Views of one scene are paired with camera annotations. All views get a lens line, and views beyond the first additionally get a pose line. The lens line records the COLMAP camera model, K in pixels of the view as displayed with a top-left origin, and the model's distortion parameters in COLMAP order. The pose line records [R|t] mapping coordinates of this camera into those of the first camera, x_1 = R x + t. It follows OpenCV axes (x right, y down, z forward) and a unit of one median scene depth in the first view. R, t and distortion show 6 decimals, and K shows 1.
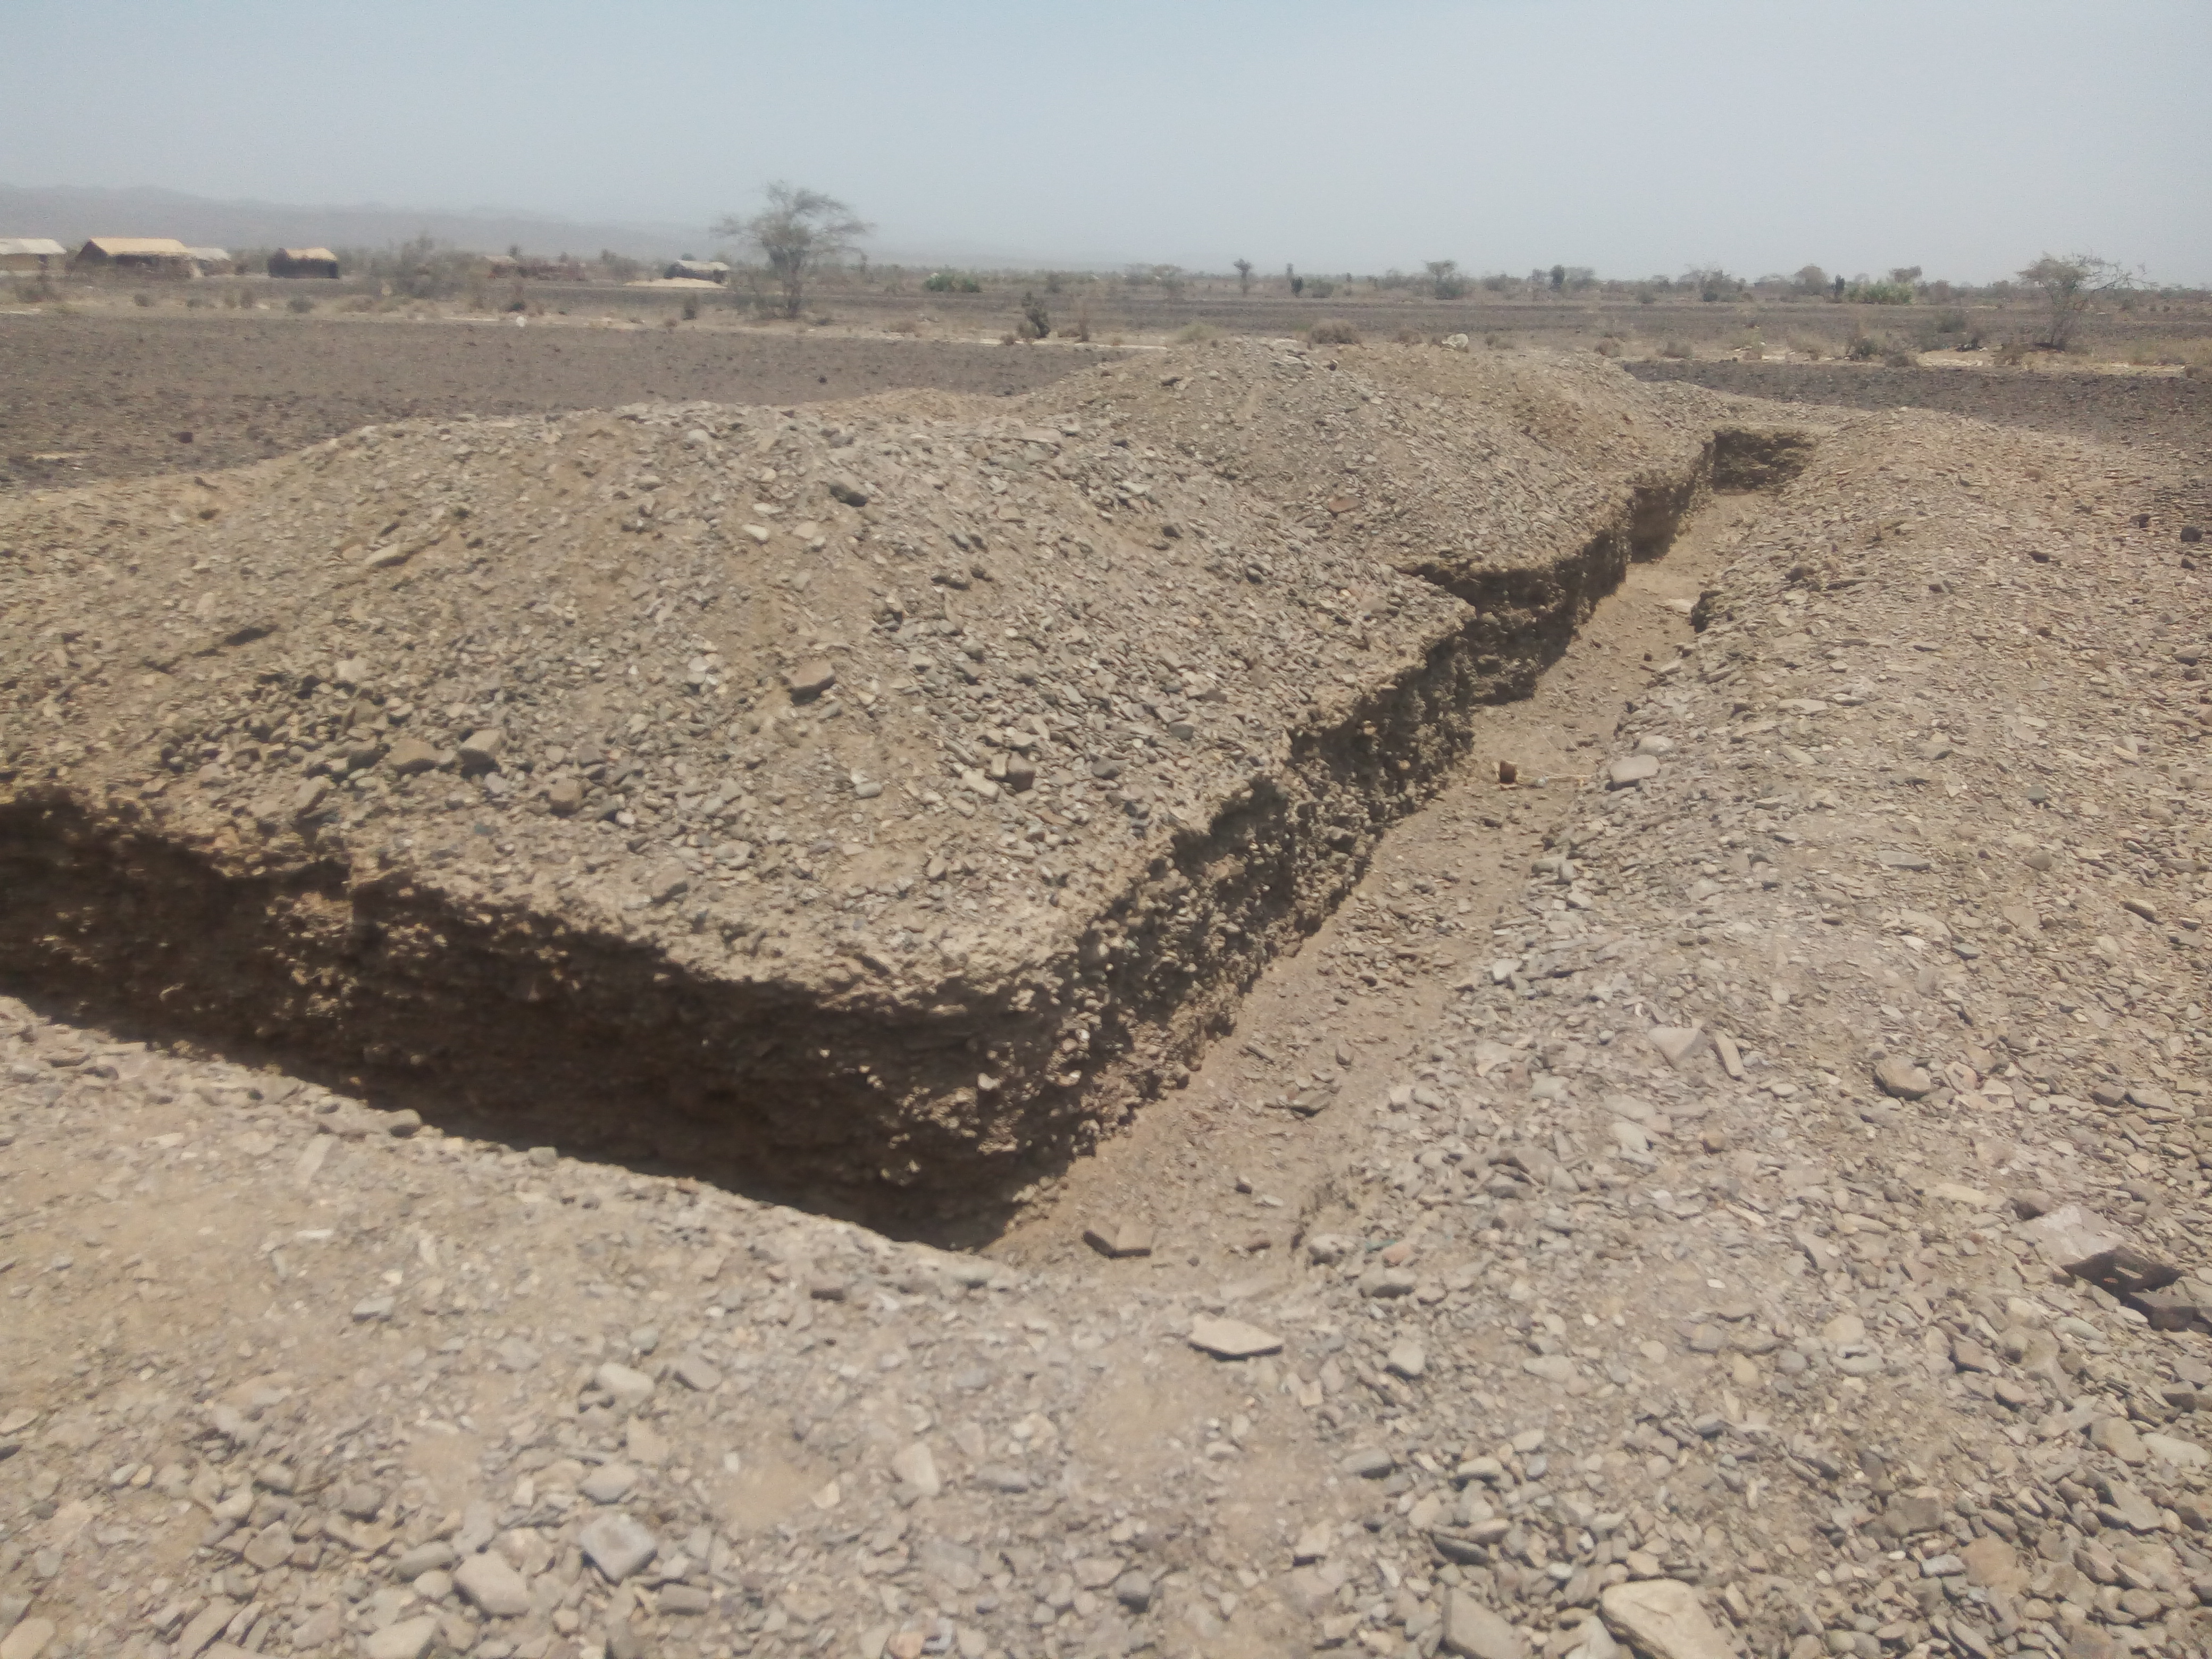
lens RADIAL K [[1765.2, 0, 1082.0], [0, 1765.2, 816.6], [0, 0, 1]] dist [0.078565, -0.105775]
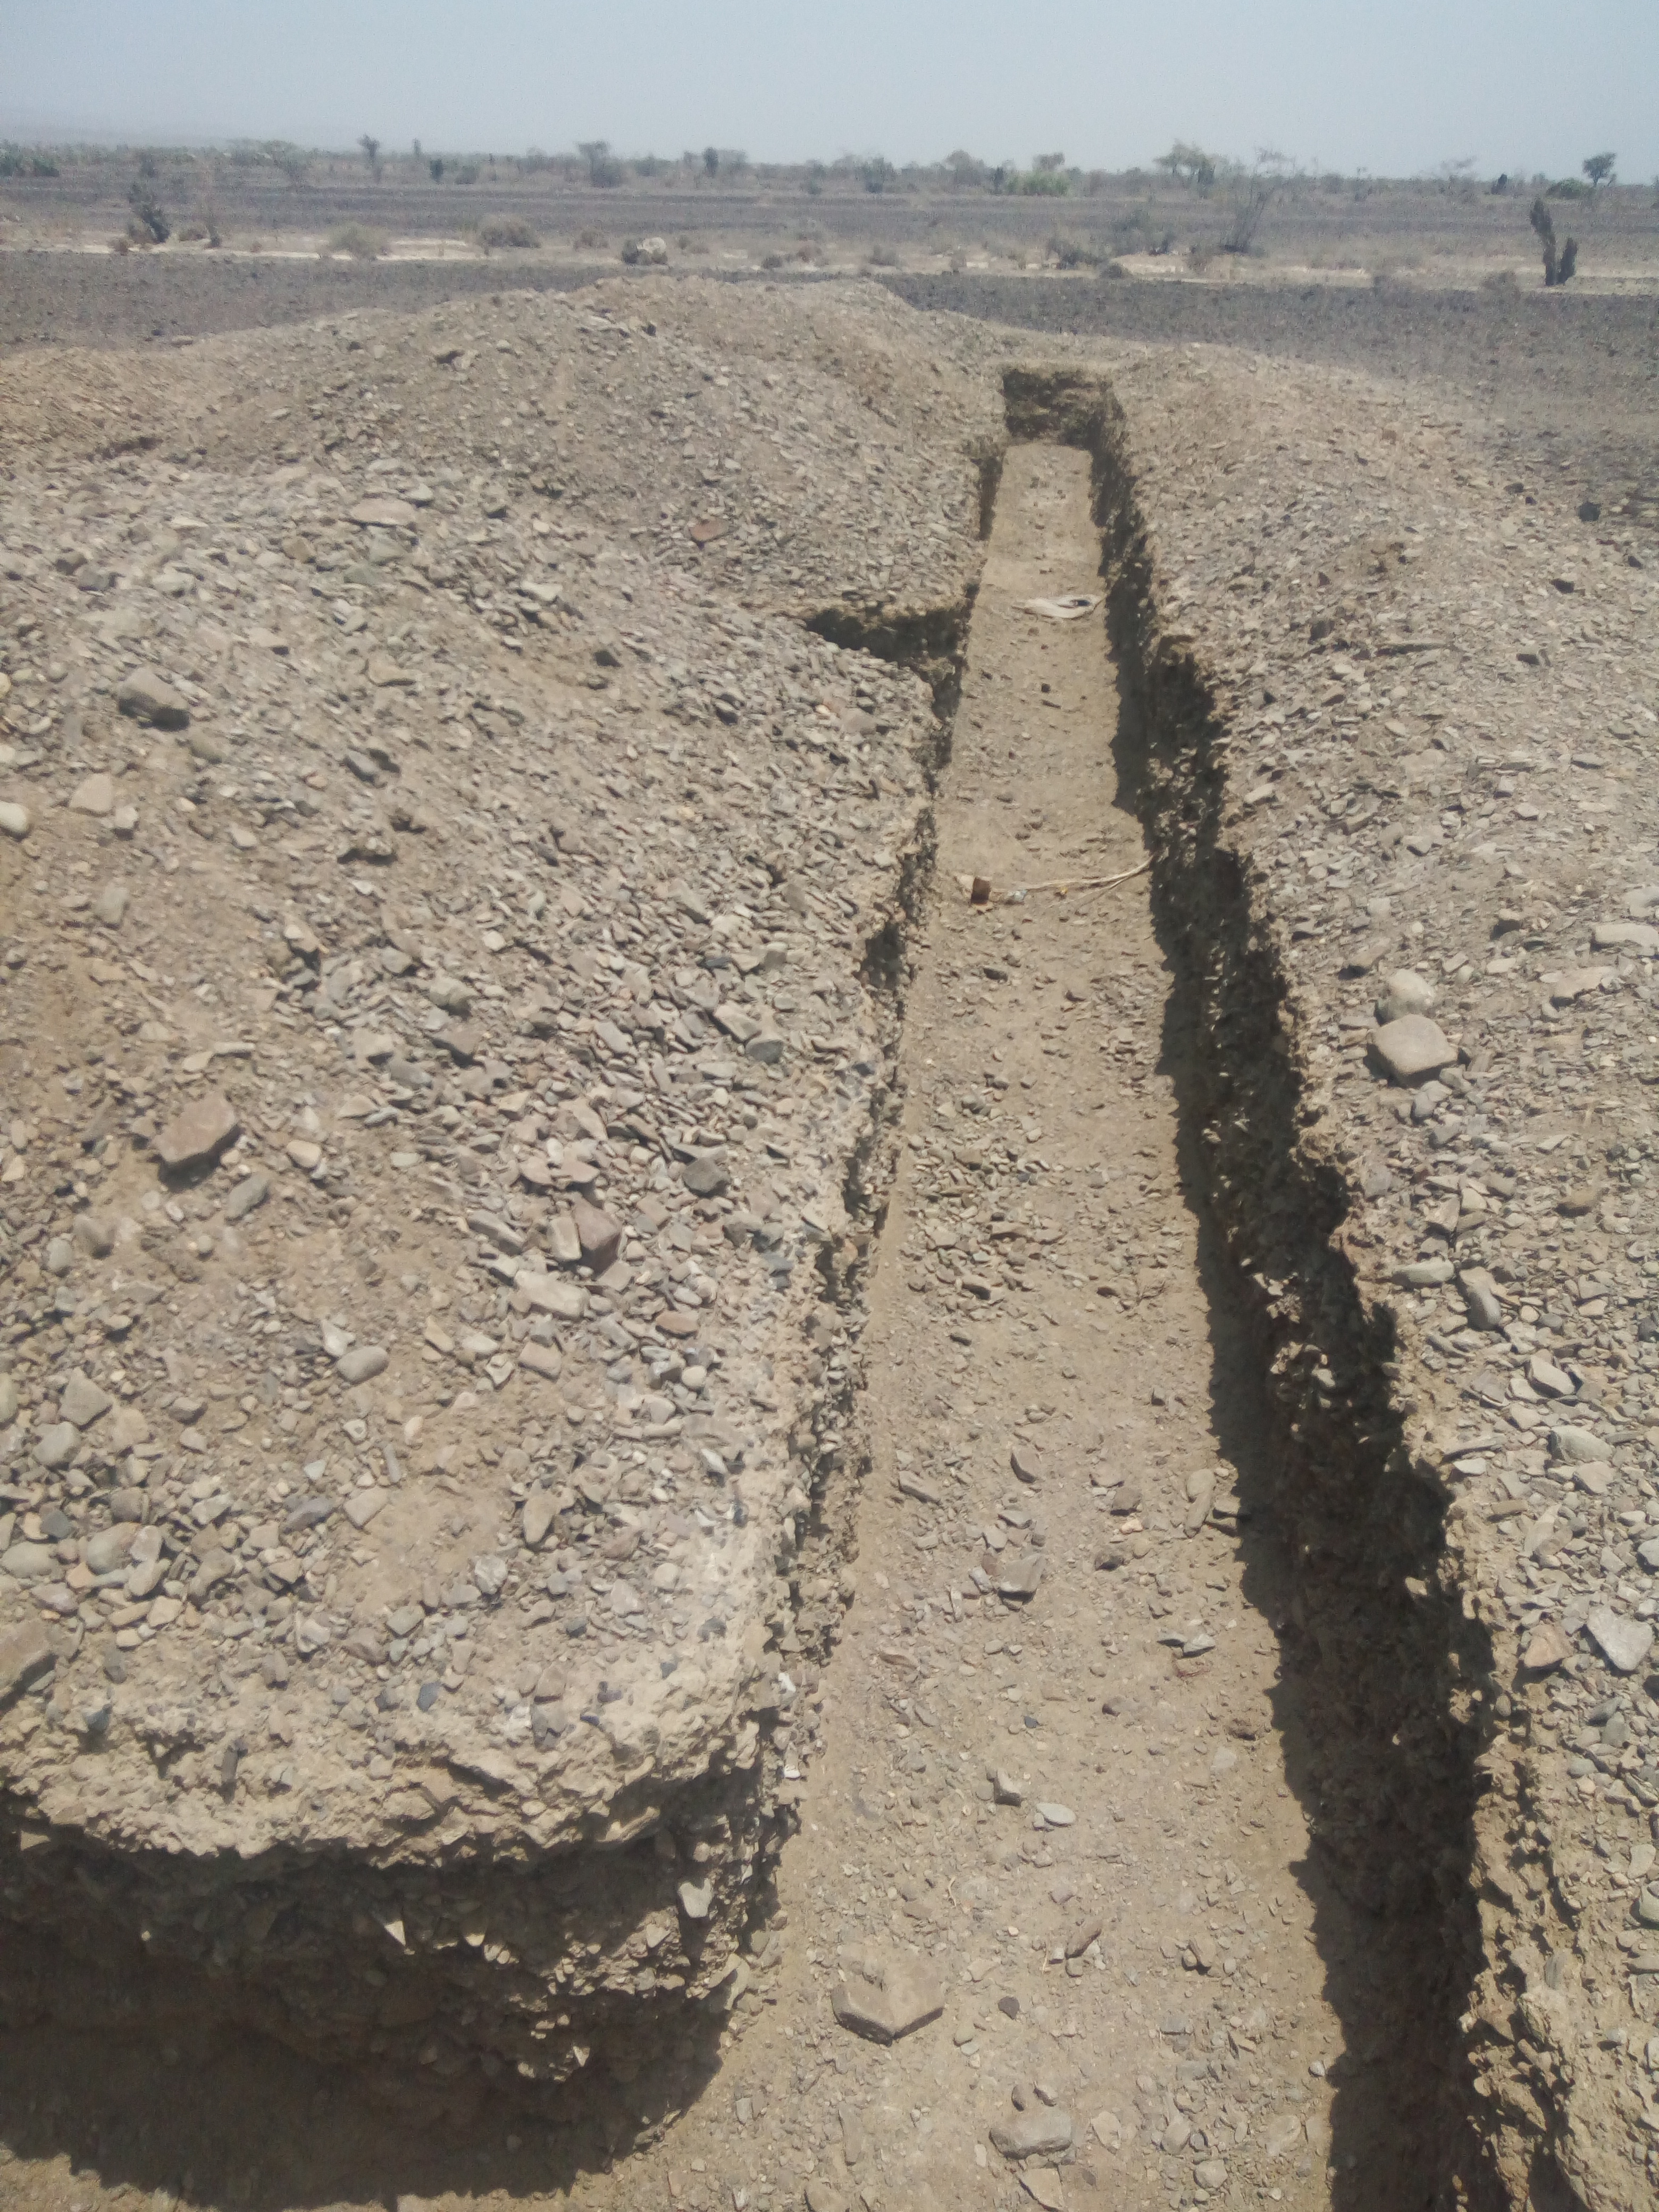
lens RADIAL K [[1765.2, 0, 825.4], [0, 1765.2, 1119.0], [0, 0, 1]] dist [0.078565, -0.105775]
pose [[0.951993, -0.141470, 0.271468, -0.101206], [0.084895, 0.974033, 0.209886, -0.156454], [-0.294111, -0.176764, 0.939283, 0.377250]]
